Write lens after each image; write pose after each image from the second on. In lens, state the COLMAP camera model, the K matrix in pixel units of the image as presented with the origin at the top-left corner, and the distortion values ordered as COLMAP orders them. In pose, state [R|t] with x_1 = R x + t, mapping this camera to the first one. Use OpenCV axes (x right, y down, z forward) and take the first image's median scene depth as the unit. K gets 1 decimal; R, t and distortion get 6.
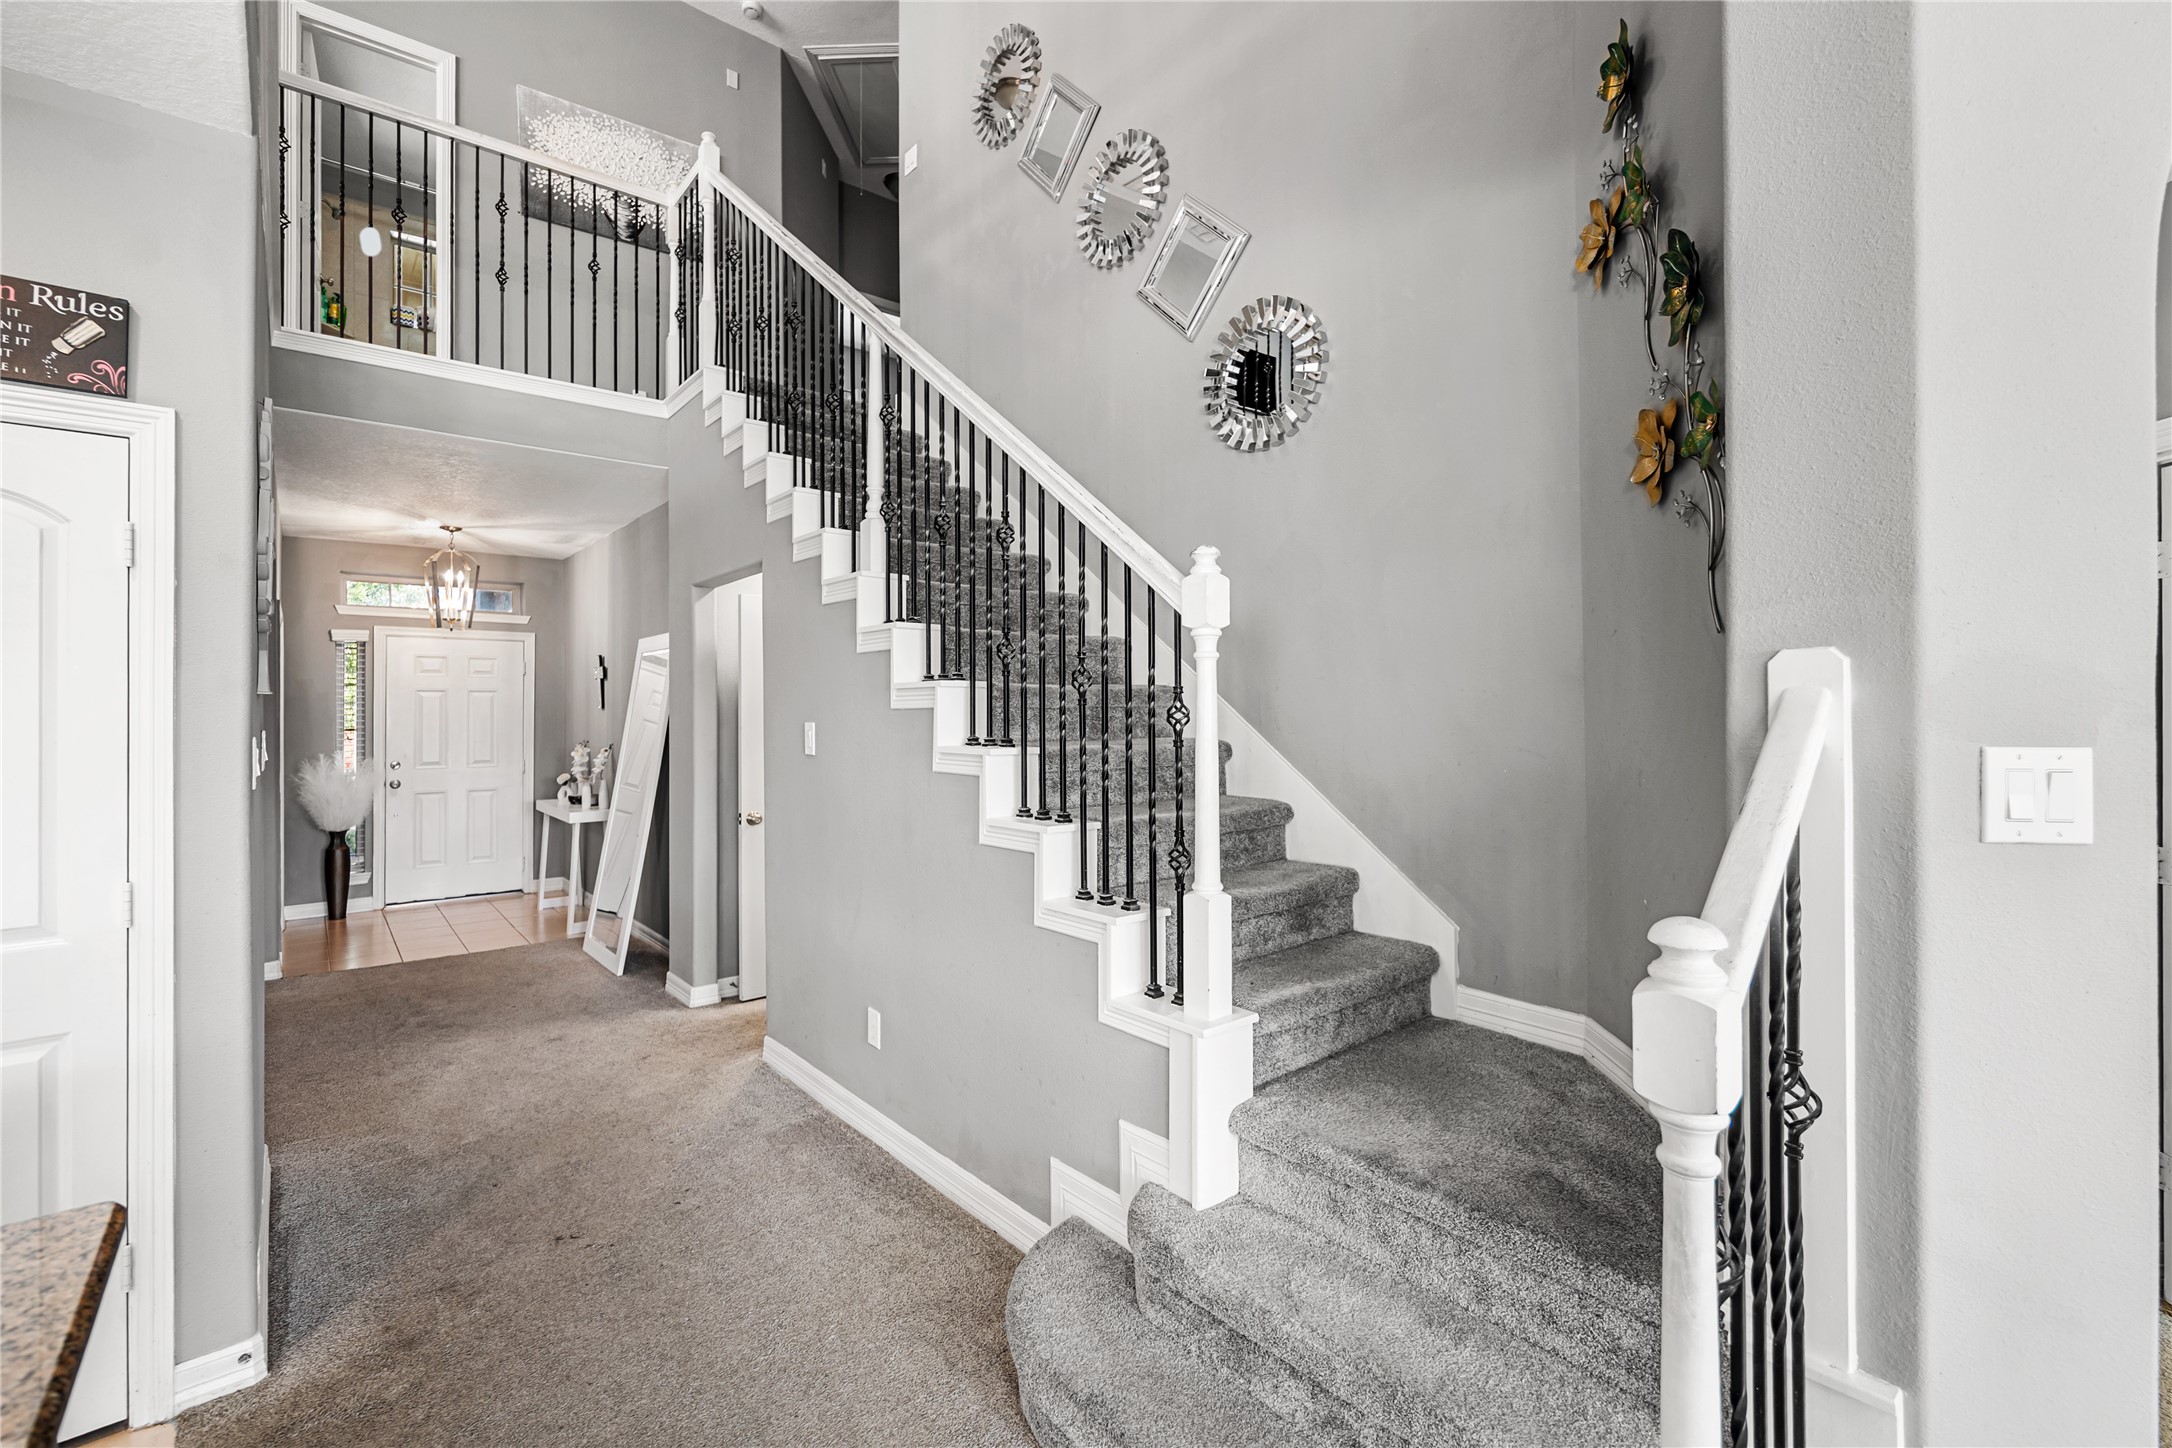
lens RADIAL K [[957.0, 0, 1084.5], [0, 957.0, 709.4], [0, 0, 1]] dist [-0.015697, 0.000056]
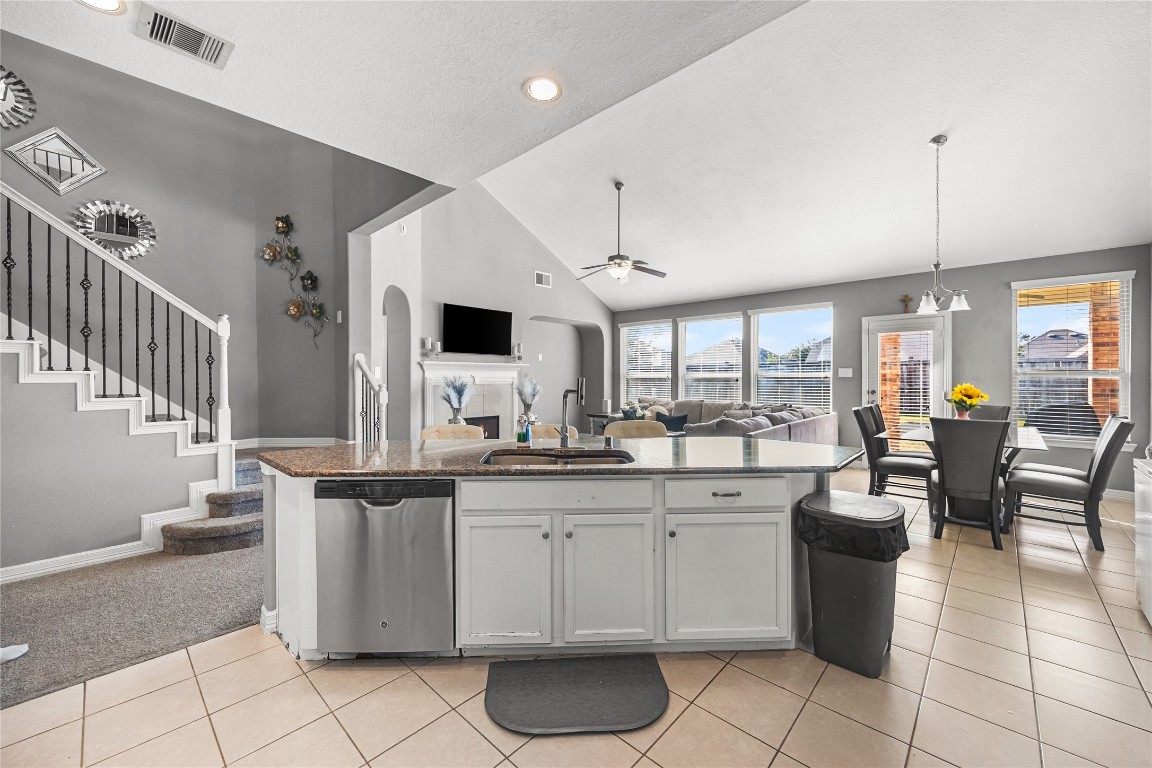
lens RADIAL K [[446.8, 0, 574.5], [0, 446.8, 376.9], [0, 0, 1]] dist [0.000116, 0.000012]
pose [[-0.109649, 0.004929, 0.993958, -1.258632], [0.003570, 0.999983, -0.004566, 0.059662], [-0.993964, 0.003048, -0.109664, -0.112936]]
